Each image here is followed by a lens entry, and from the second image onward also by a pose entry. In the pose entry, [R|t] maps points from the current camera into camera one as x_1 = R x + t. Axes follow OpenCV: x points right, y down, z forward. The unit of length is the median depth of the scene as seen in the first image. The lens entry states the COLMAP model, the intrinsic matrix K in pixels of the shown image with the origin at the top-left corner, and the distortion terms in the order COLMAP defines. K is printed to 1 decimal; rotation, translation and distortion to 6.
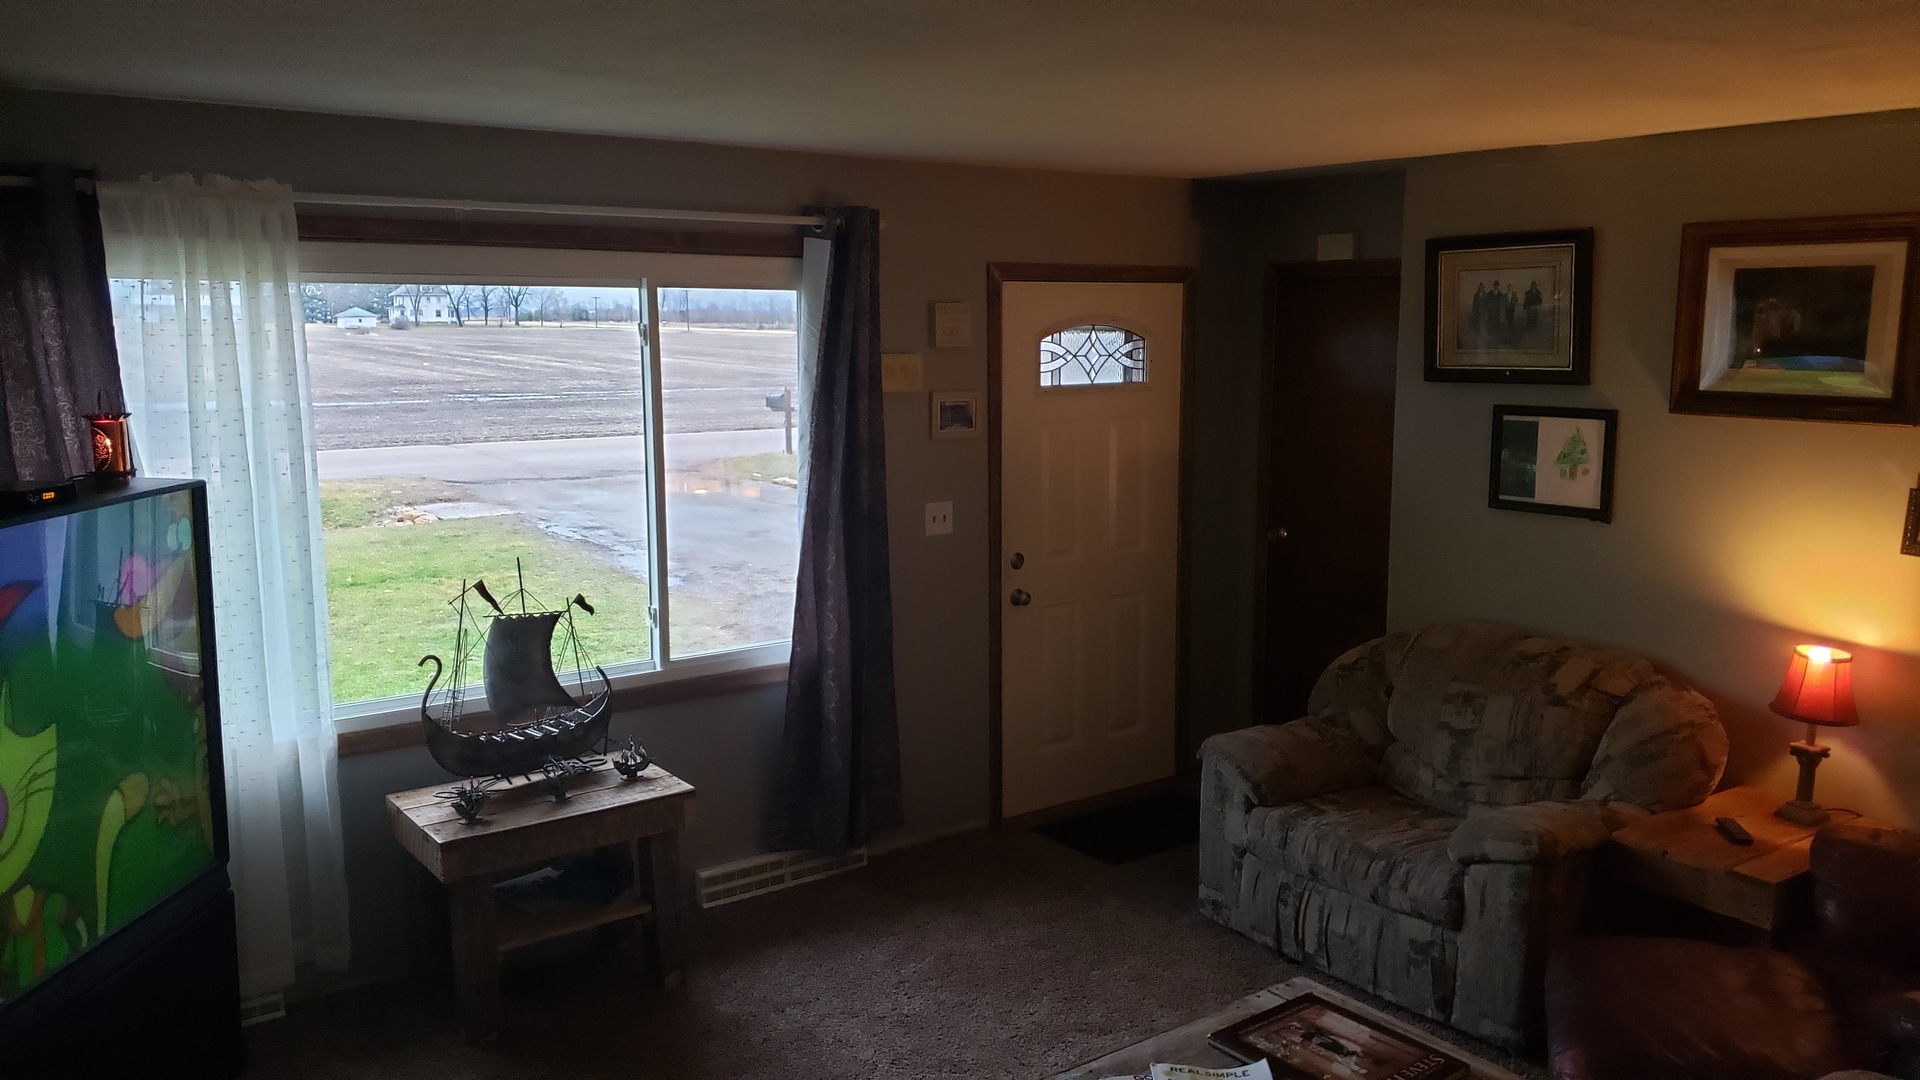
lens RADIAL K [[1489.2, 0, 966.1], [0, 1489.2, 525.1], [0, 0, 1]] dist [0.028205, -0.058385]
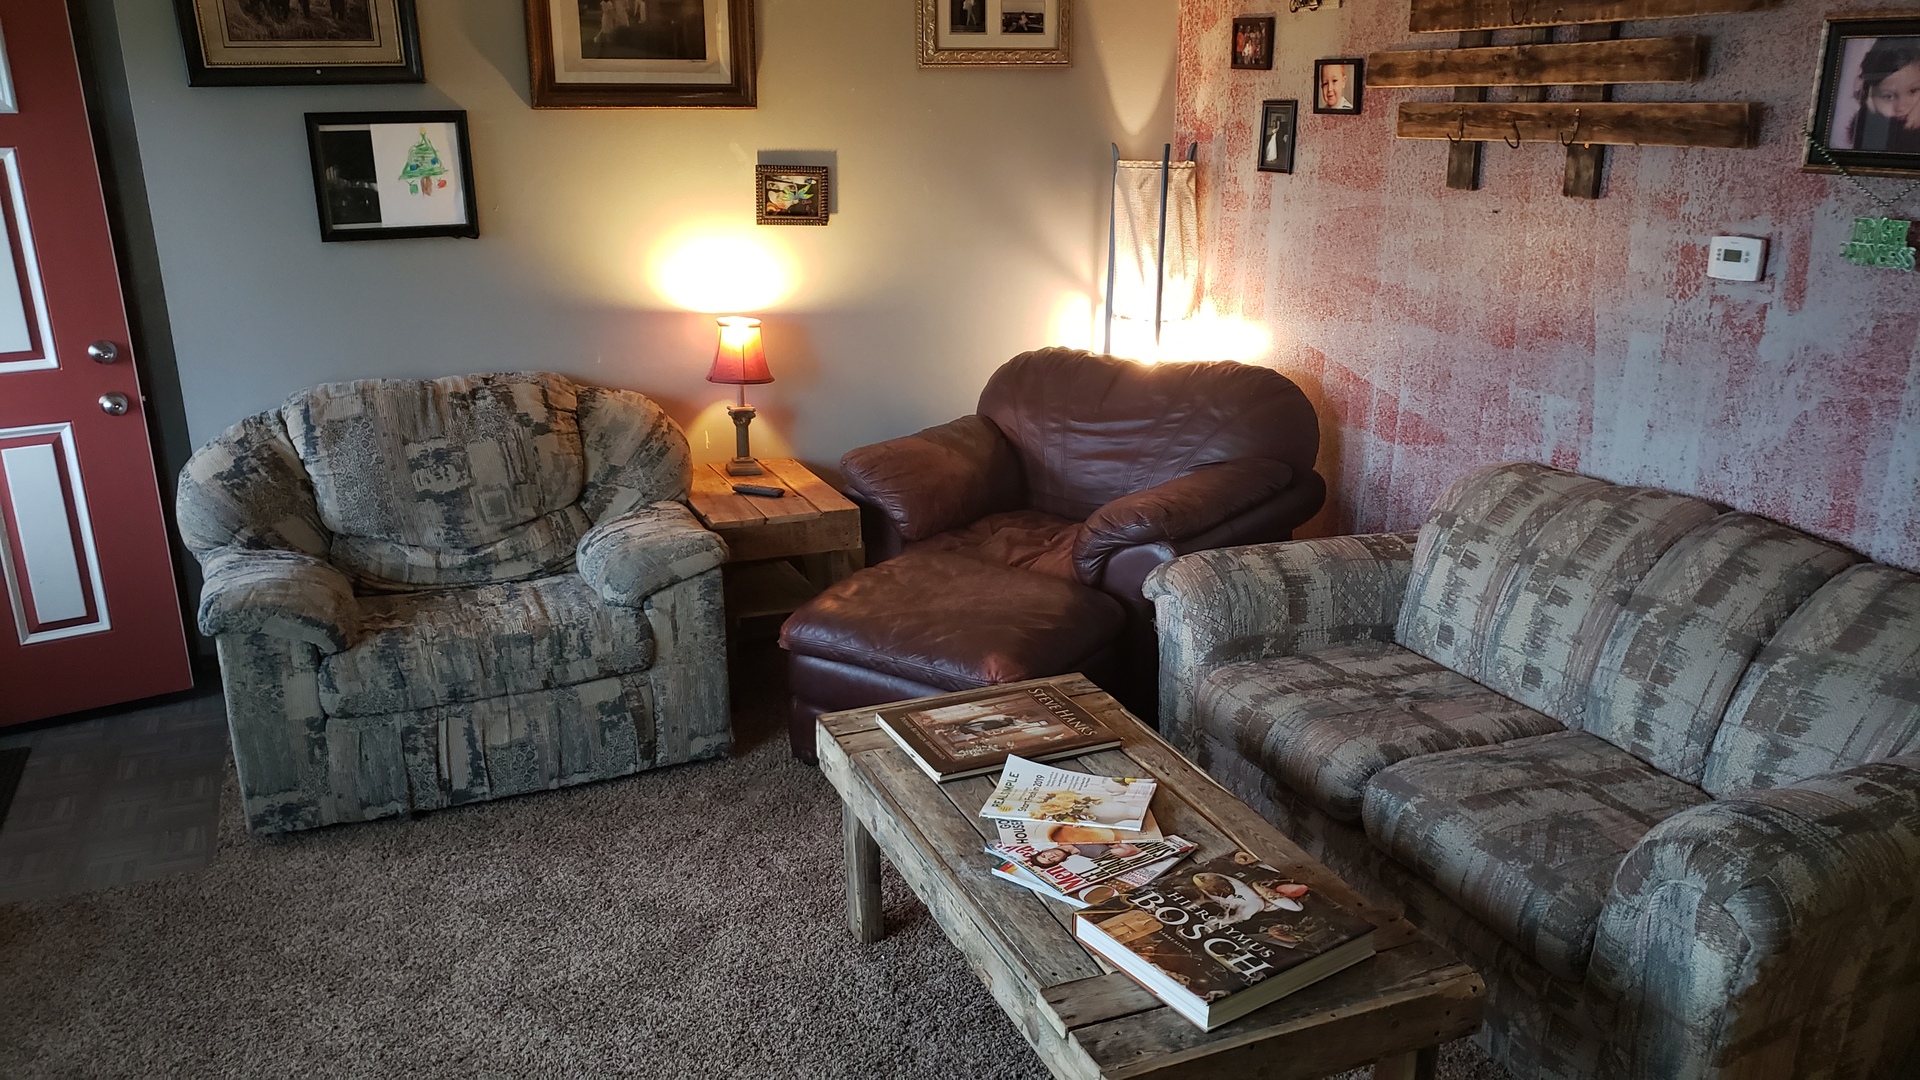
lens RADIAL K [[1489.2, 0, 967.3], [0, 1489.2, 549.1], [0, 0, 1]] dist [0.028205, -0.058385]
pose [[0.224430, -0.282720, 0.932577, -0.428999], [0.138929, 0.956497, 0.256538, -0.012585], [-0.964536, 0.071987, 0.253945, 0.501760]]
